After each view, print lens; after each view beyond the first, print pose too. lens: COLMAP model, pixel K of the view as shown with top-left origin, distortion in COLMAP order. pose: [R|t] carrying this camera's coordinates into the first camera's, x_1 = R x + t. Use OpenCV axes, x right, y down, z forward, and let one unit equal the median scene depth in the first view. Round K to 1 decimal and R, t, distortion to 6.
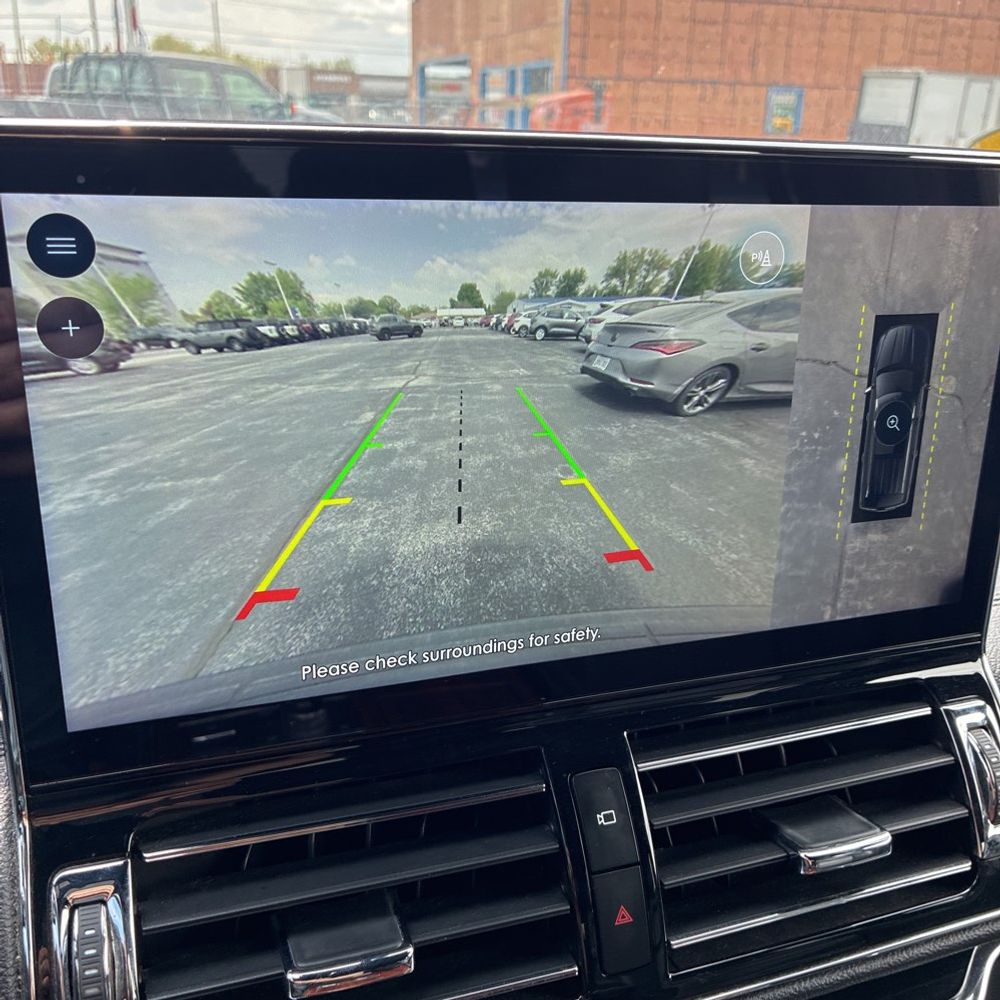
lens RADIAL K [[1014.7, 0, 500.8], [0, 1014.7, 506.9], [0, 0, 1]] dist [0.025636, 0.000000]
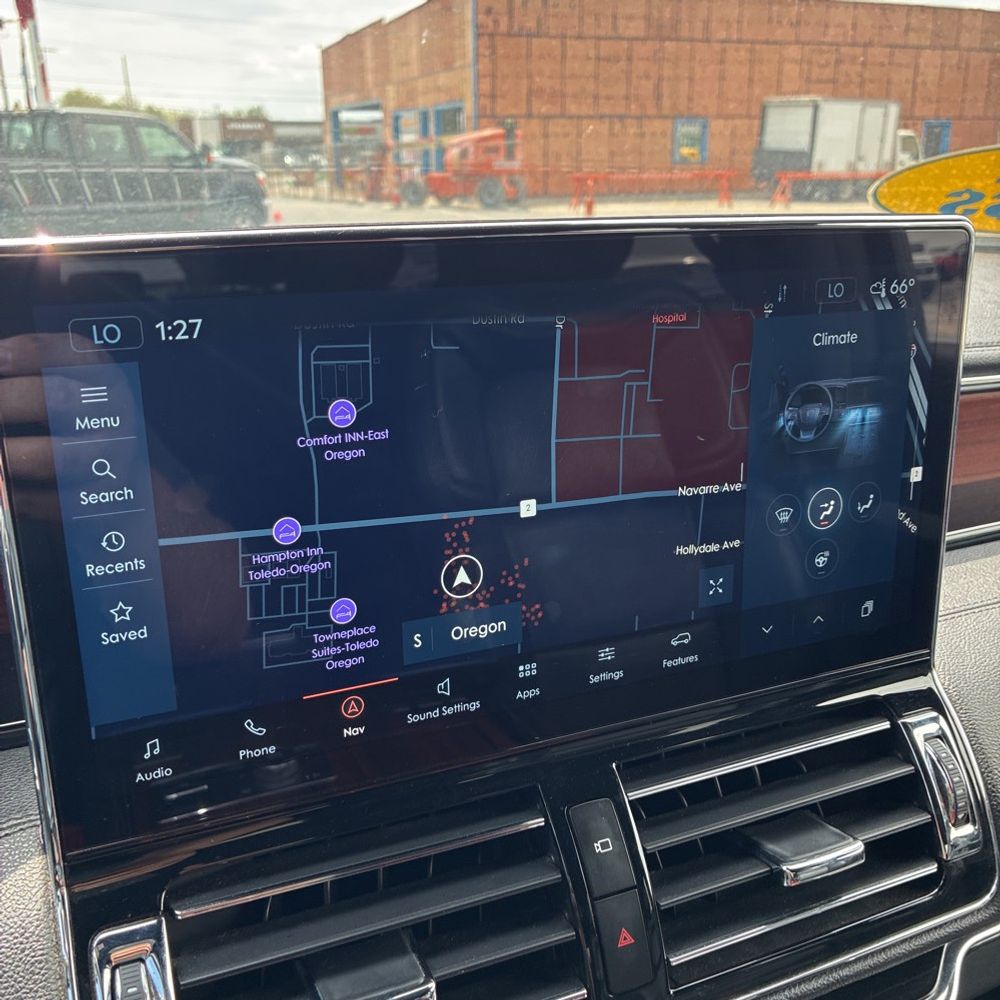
lens RADIAL K [[1014.7, 0, 480.1], [0, 1014.7, 502.5], [0, 0, 1]] dist [0.025636, 0.000000]
pose [[0.997401, -0.055061, 0.046482, -0.049642], [0.056725, 0.997766, -0.035280, -0.021917], [-0.044435, 0.037825, 0.998296, -0.068609]]
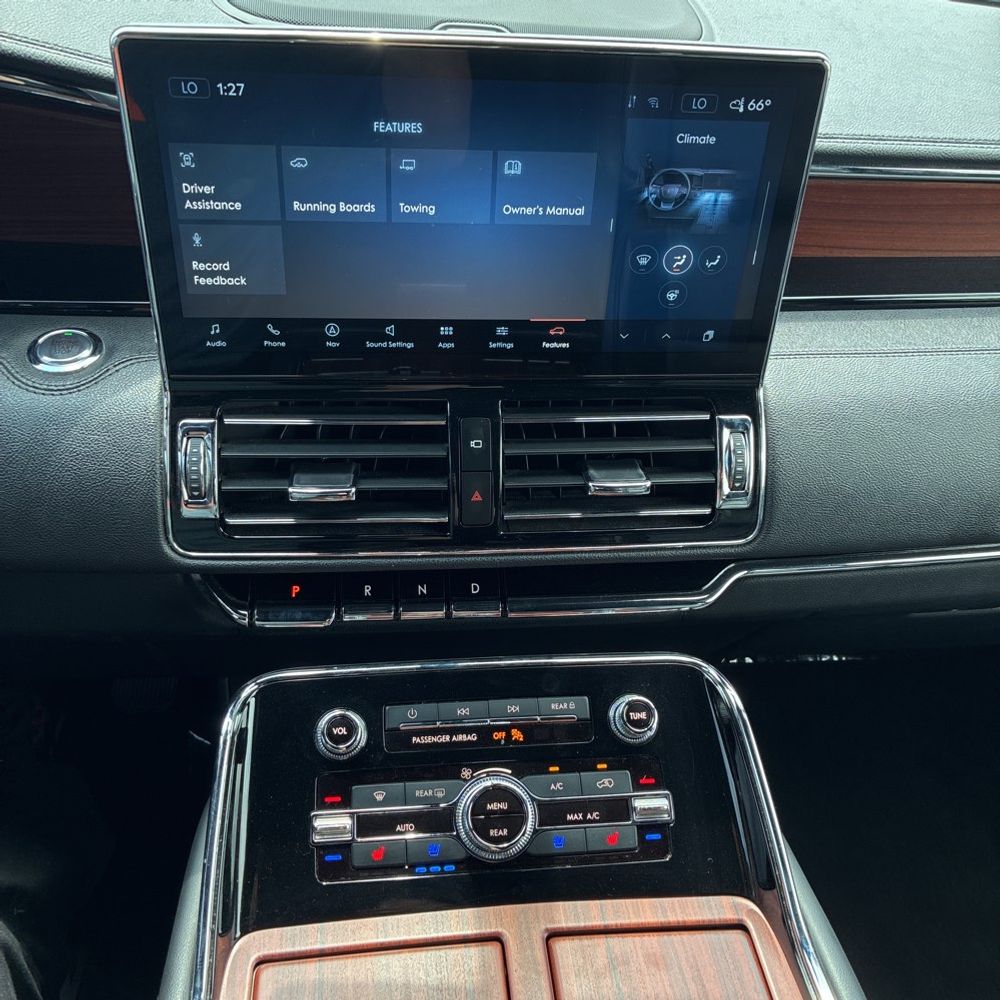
lens RADIAL K [[1014.7, 0, 495.1], [0, 1014.7, 497.0], [0, 0, 1]] dist [0.025636, 0.000000]
pose [[0.972374, 0.156552, -0.173147, 0.412856], [-0.103494, 0.954006, 0.281355, -0.094686], [0.209230, -0.255663, 0.943853, -0.612610]]
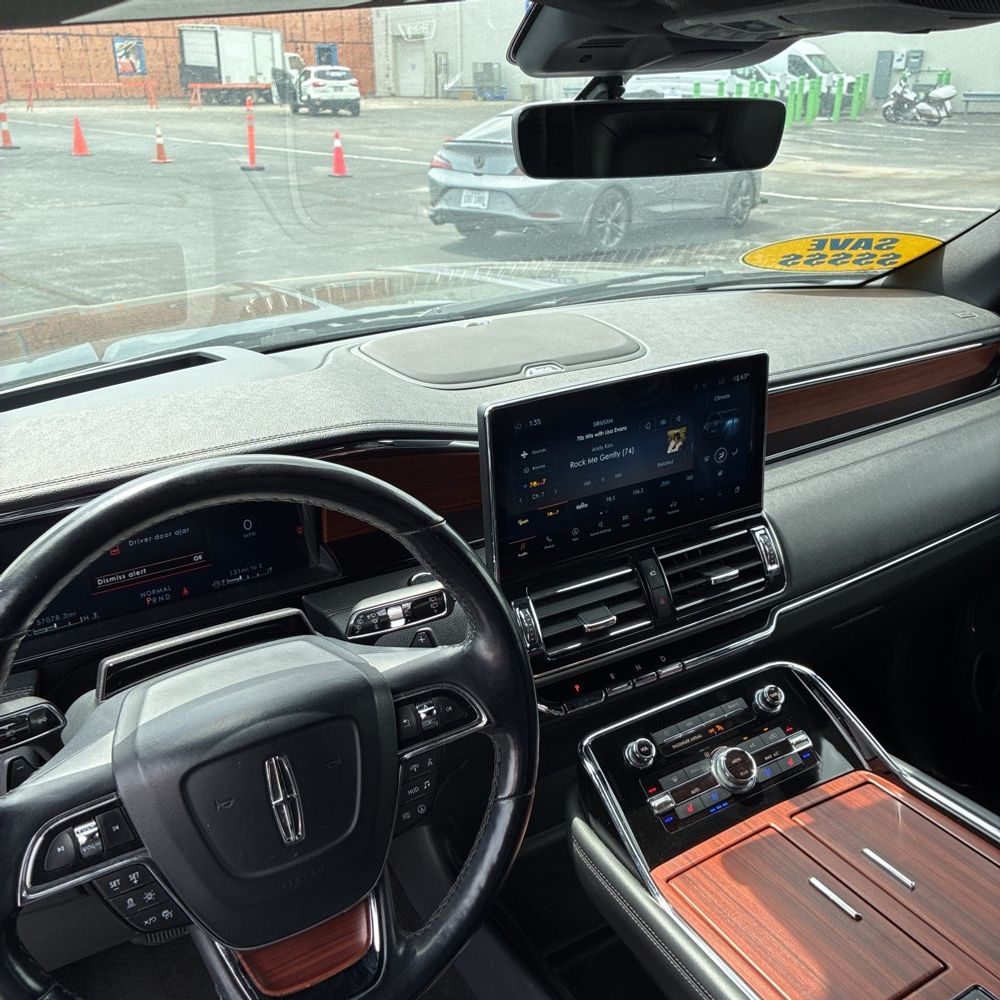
lens RADIAL K [[1014.7, 0, 496.5], [0, 1014.7, 496.0], [0, 0, 1]] dist [0.025636, 0.000000]
pose [[0.982472, -0.124960, 0.138324, -0.721601], [0.117302, 0.991145, 0.062232, -0.177495], [-0.144875, -0.044916, 0.988430, -1.896254]]
